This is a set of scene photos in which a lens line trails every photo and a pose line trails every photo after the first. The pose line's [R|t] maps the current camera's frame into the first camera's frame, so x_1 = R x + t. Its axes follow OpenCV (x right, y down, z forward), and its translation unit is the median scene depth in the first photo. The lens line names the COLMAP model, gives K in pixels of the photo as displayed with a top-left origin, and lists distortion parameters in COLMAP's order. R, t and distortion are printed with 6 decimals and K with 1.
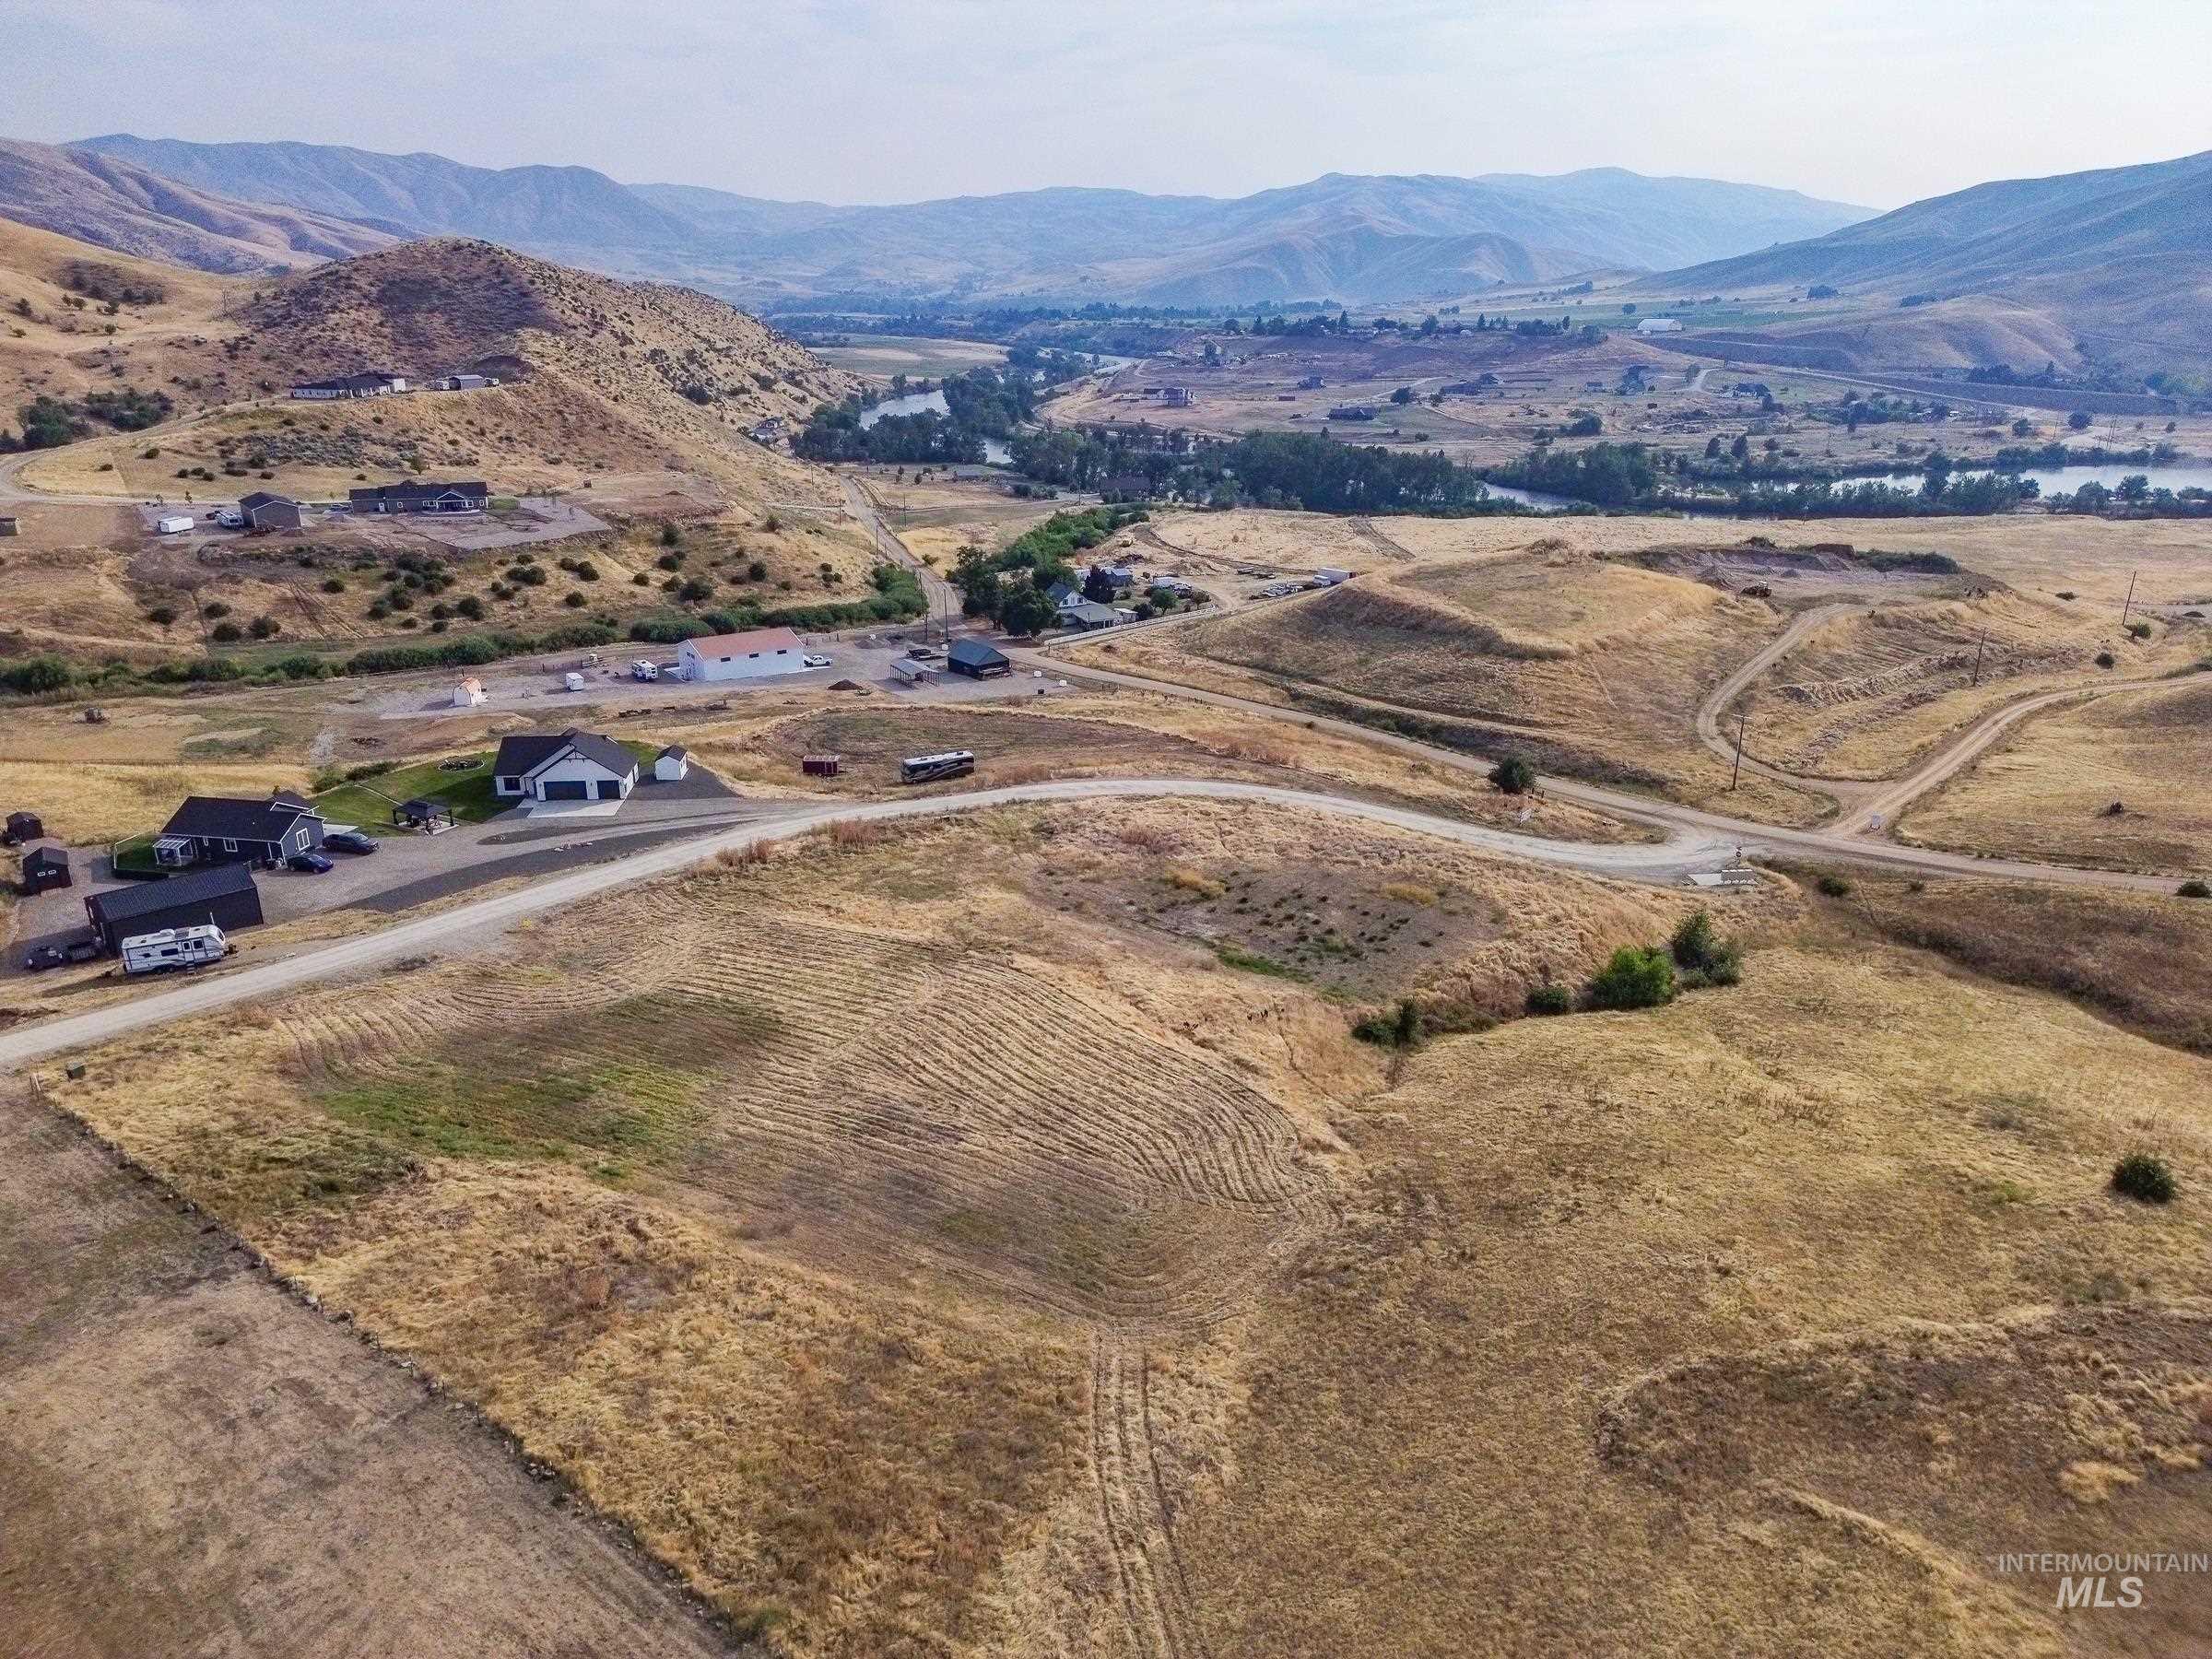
lens RADIAL K [[1554.2, 0, 1105.9], [0, 1554.2, 837.8], [0, 0, 1]] dist [0.068534, -0.069804]
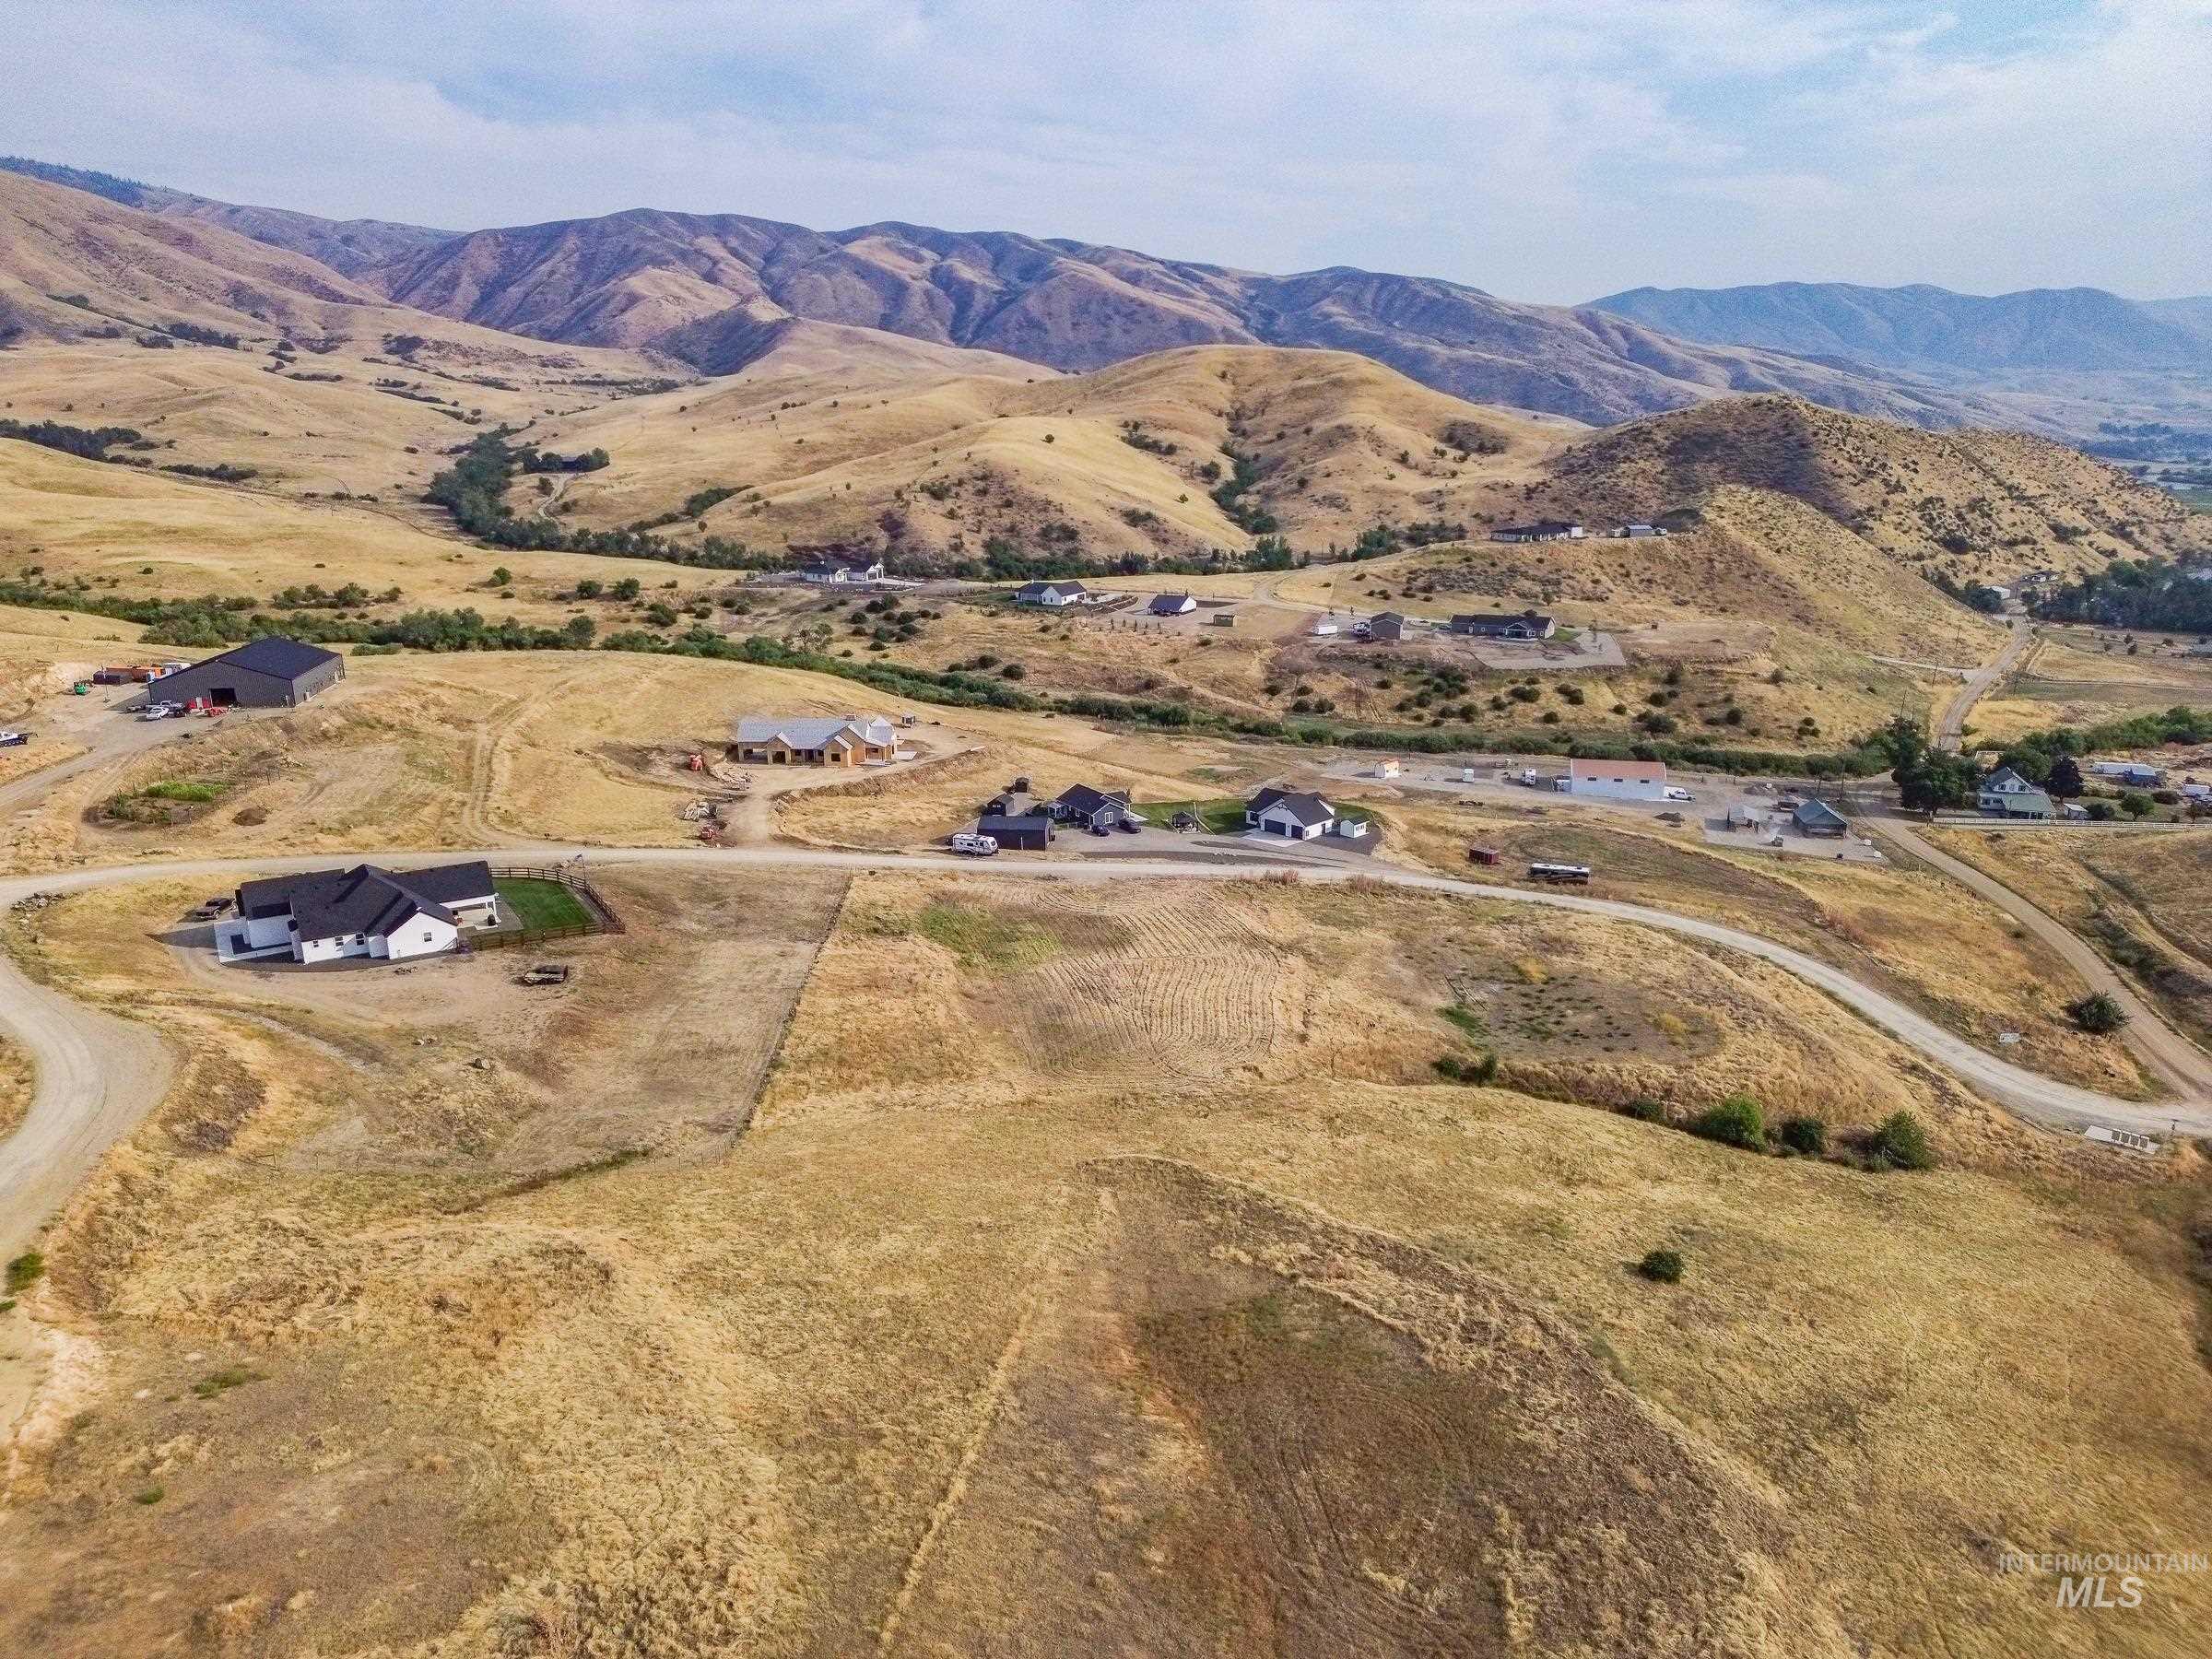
lens RADIAL K [[1554.2, 0, 1105.9], [0, 1554.2, 837.8], [0, 0, 1]] dist [0.068534, -0.069804]
pose [[0.664307, 0.195792, -0.721361, 0.364627], [-0.246951, 0.968380, 0.035419, -0.019004], [0.705486, 0.154612, 0.691653, -0.090890]]
